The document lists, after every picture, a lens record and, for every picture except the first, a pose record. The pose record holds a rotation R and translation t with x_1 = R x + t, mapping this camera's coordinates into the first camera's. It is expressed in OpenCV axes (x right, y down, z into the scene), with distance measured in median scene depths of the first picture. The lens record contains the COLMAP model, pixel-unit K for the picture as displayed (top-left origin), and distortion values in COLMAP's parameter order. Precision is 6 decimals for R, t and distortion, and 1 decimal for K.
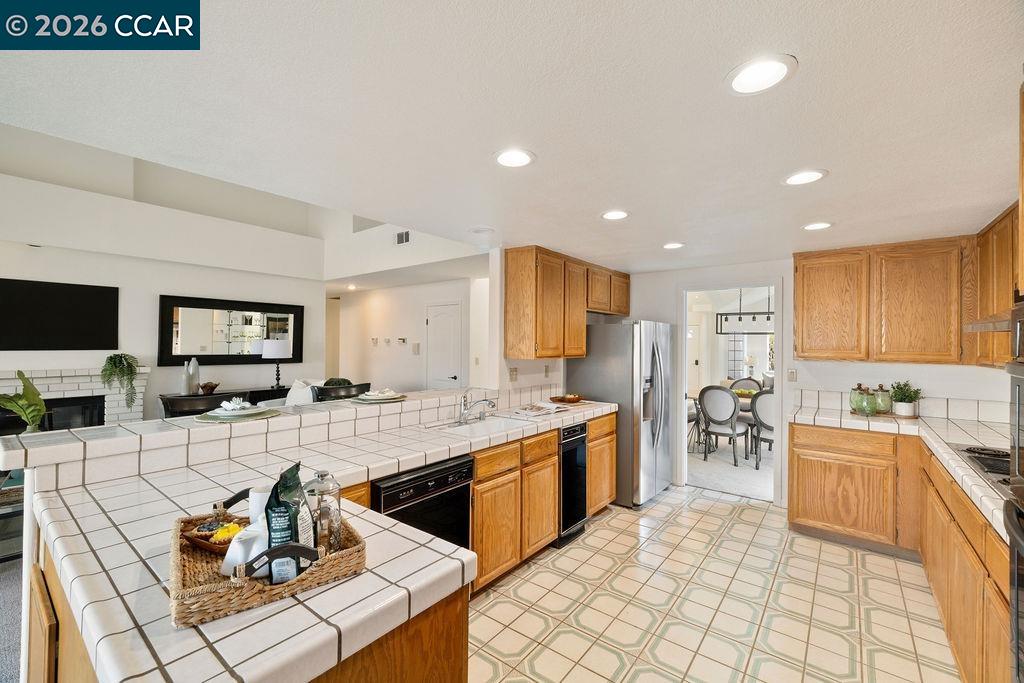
lens RADIAL K [[427.0, 0, 511.3], [0, 427.0, 336.6], [0, 0, 1]] dist [0.000539, 0.000344]
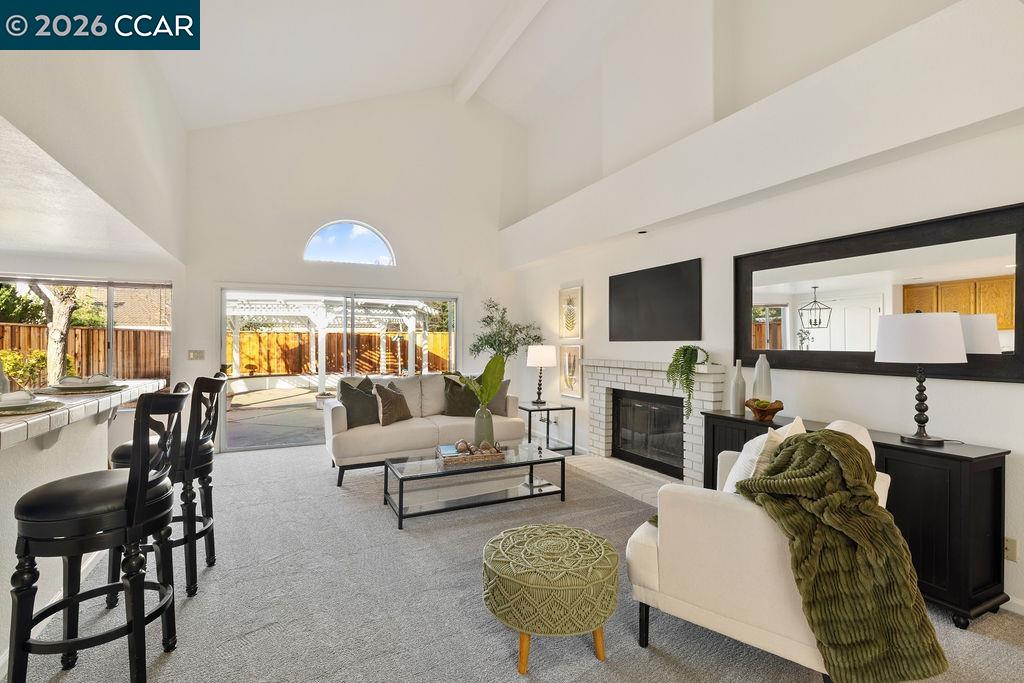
lens RADIAL K [[484.8, 0, 517.0], [0, 484.8, 342.9], [0, 0, 1]] dist [-0.002695, -0.001027]
pose [[-0.439027, -0.004524, -0.898463, -0.012767], [0.012323, 0.999863, -0.011056, 0.039198], [0.898389, -0.015926, -0.438911, 1.047854]]
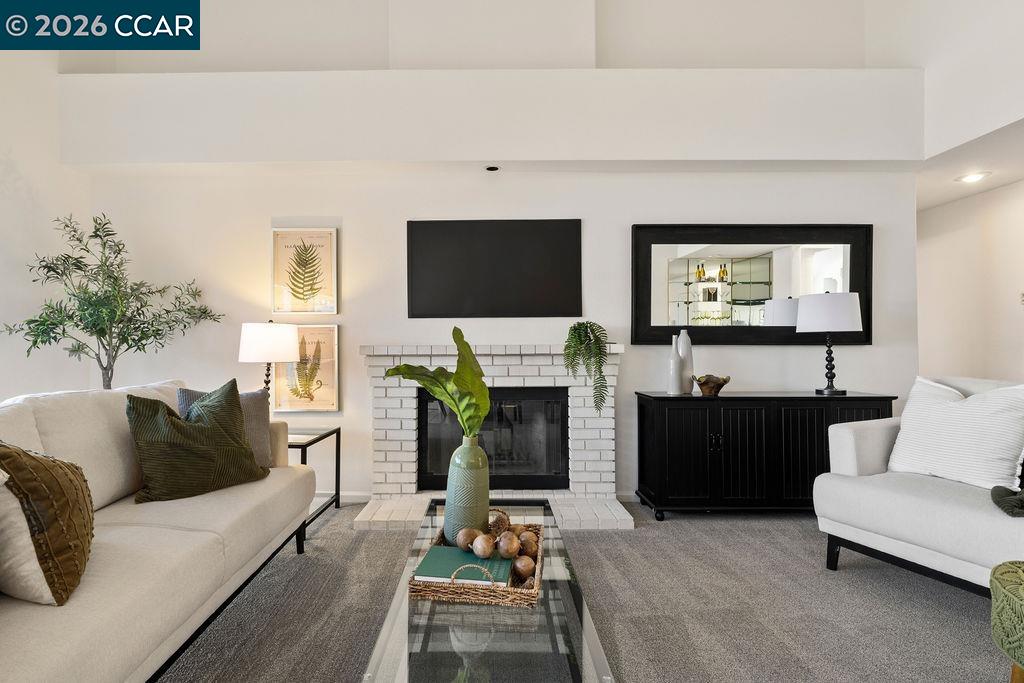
lens RADIAL K [[484.8, 0, 486.8], [0, 484.8, 342.8], [0, 0, 1]] dist [-0.002695, -0.001027]
pose [[0.613301, -0.014259, -0.789720, -0.423837], [0.022291, 0.999751, -0.000740, 0.064649], [0.789534, -0.017149, 0.613467, 0.430313]]
